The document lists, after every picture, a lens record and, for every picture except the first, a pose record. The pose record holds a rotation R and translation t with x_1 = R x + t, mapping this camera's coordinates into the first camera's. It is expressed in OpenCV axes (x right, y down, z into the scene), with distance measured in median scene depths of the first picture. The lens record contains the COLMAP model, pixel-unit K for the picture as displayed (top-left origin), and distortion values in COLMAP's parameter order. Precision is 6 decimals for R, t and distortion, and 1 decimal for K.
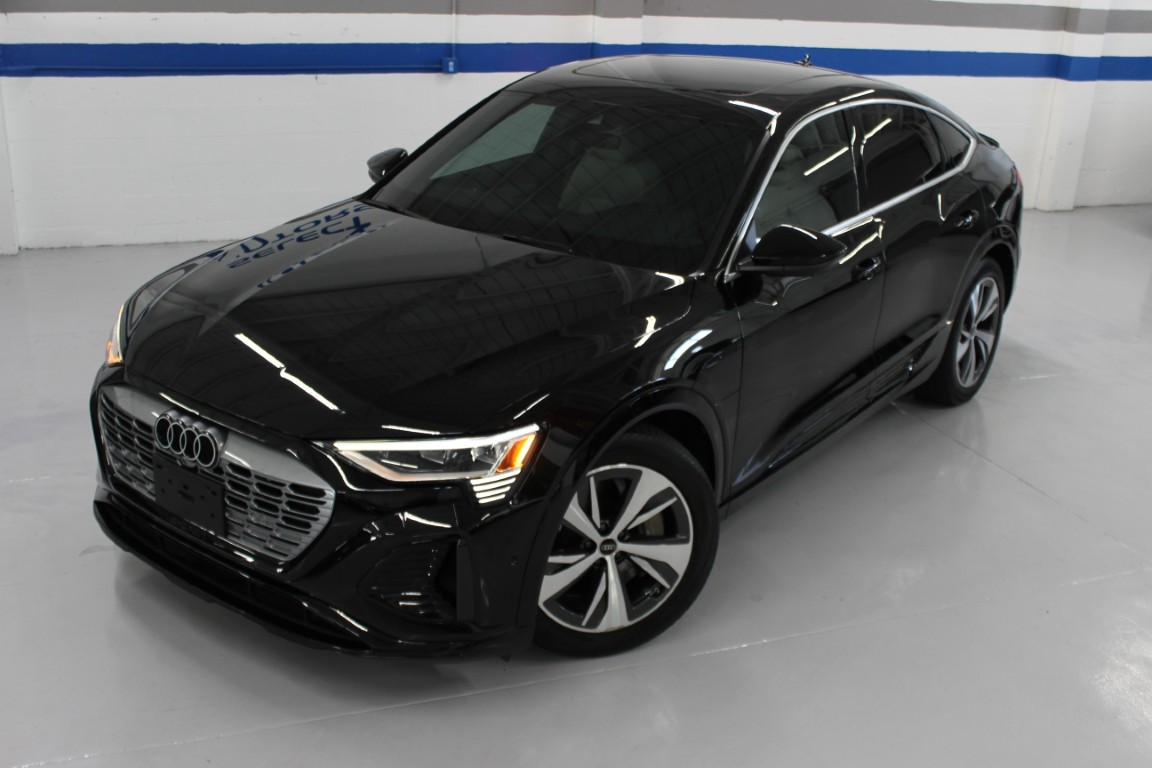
lens RADIAL K [[1229.2, 0, 576.0], [0, 1229.2, 384.0], [0, 0, 1]] dist [-0.088540, -0.004036]
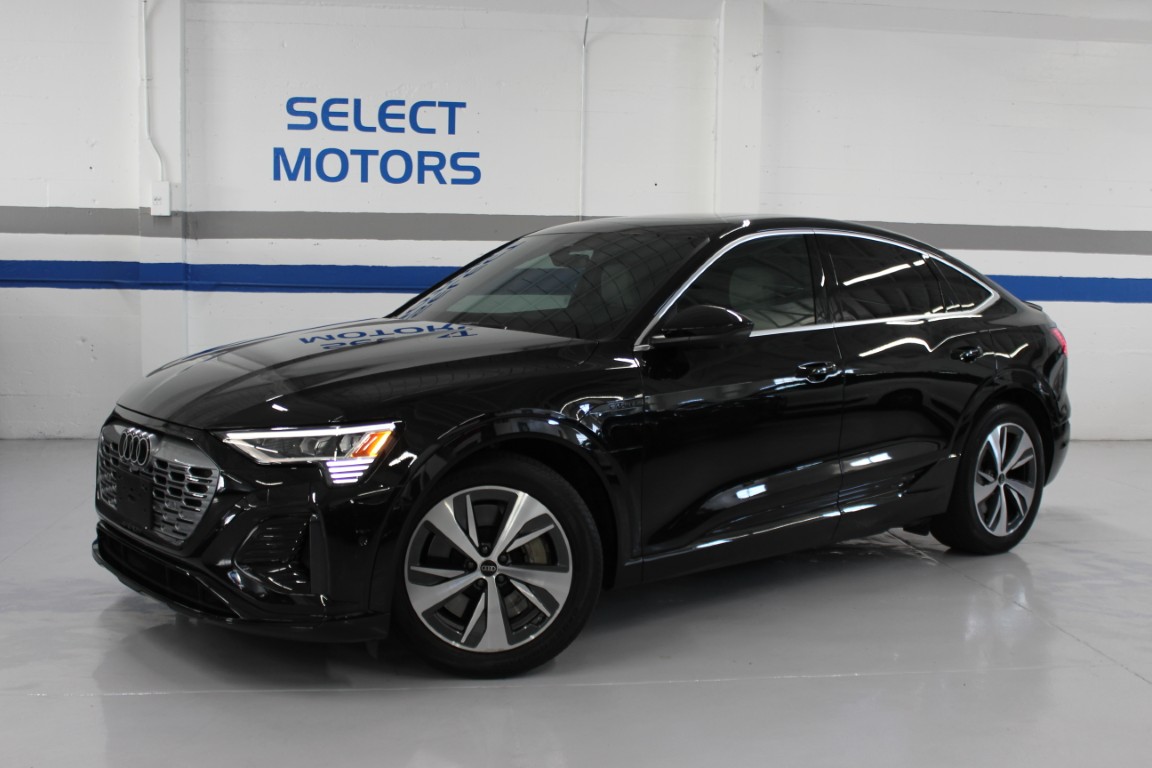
lens RADIAL K [[1229.2, 0, 576.0], [0, 1229.2, 384.0], [0, 0, 1]] dist [-0.088540, -0.004036]
pose [[0.972640, -0.006702, -0.232223, 0.355833], [-0.055217, 0.964271, -0.259100, 0.254285], [0.225662, 0.264833, 0.937518, -0.035718]]
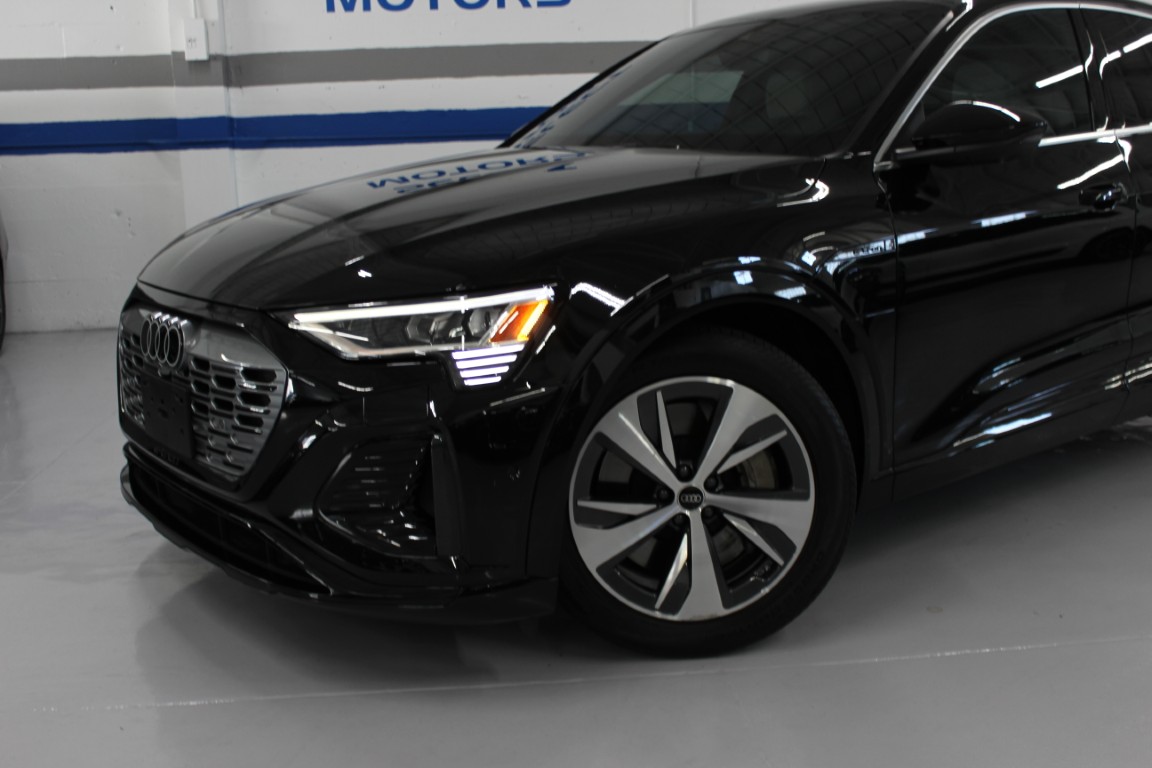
lens RADIAL K [[1229.2, 0, 576.0], [0, 1229.2, 384.0], [0, 0, 1]] dist [-0.088540, -0.004036]
pose [[0.959842, -0.016319, -0.280066, 0.167516], [-0.027419, 0.988070, -0.151543, 0.179978], [0.279198, 0.153136, 0.947944, 0.283385]]
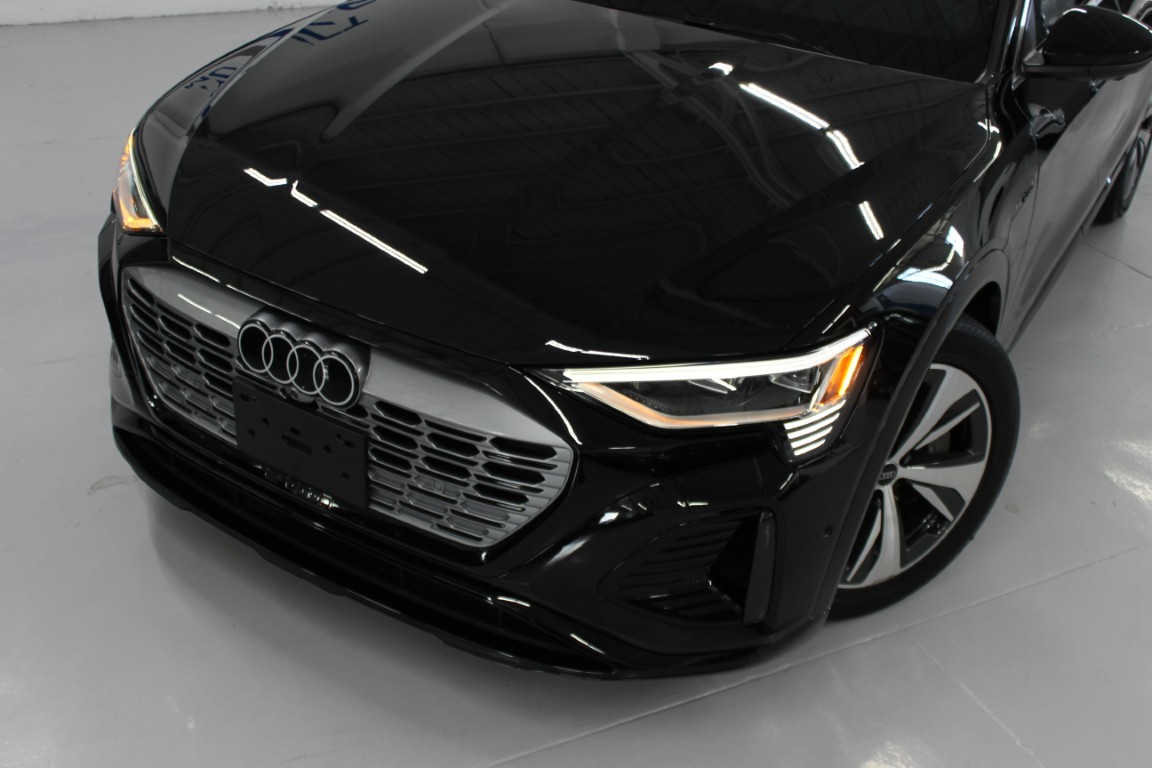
lens RADIAL K [[1229.2, 0, 576.0], [0, 1229.2, 384.0], [0, 0, 1]] dist [-0.088540, -0.004036]
pose [[0.994914, -0.035645, 0.094211, -0.220829], [0.017310, 0.981883, 0.188696, -0.056540], [-0.099230, -0.186106, 0.977506, 0.337925]]
